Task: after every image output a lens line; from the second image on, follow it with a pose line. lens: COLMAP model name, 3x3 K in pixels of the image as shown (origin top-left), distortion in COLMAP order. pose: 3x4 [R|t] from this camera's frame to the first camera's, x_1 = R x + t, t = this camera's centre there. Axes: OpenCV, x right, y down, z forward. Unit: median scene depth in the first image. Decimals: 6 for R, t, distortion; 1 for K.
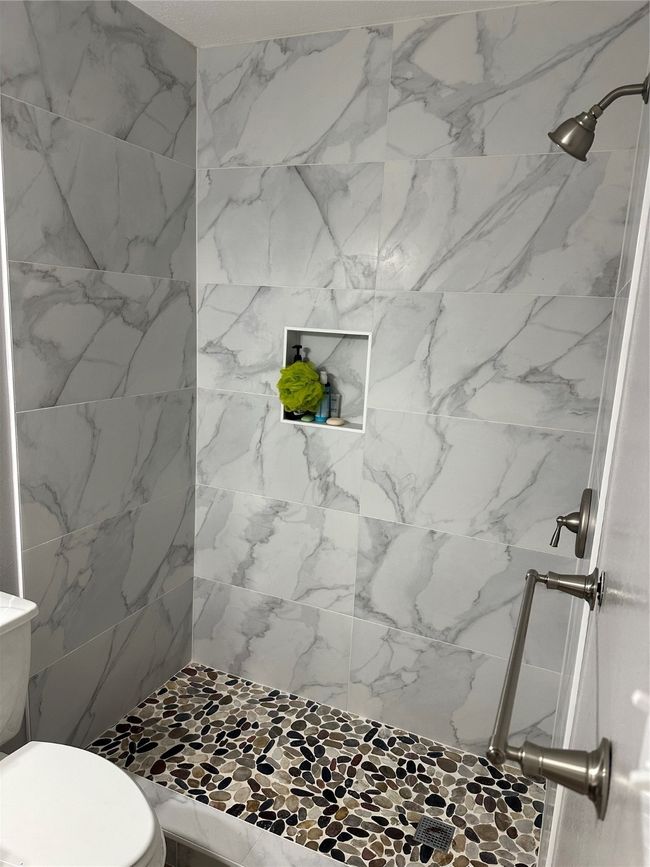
lens RADIAL K [[603.7, 0, 325.0], [0, 603.7, 433.5], [0, 0, 1]] dist [0.085797, -0.122308]
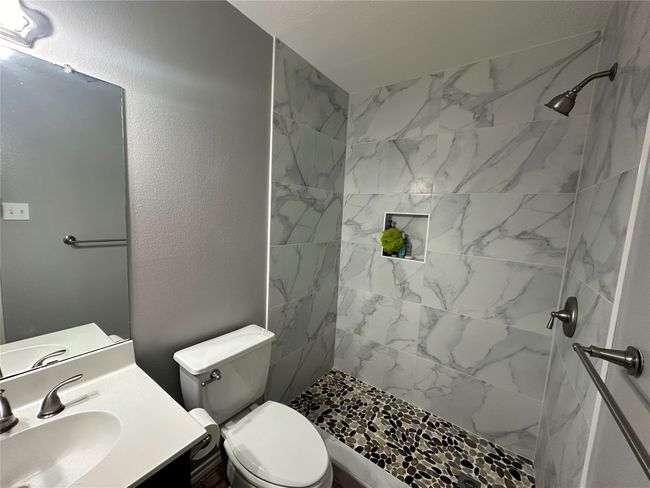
lens RADIAL K [[255.3, 0, 325.0], [0, 255.3, 244.0], [0, 0, 1]] dist [-0.000604, -0.000397]
pose [[0.977520, 0.023020, -0.209580, -0.088467], [-0.042529, 0.995118, -0.089057, 0.026815], [0.206507, 0.095969, 0.973727, 0.097737]]
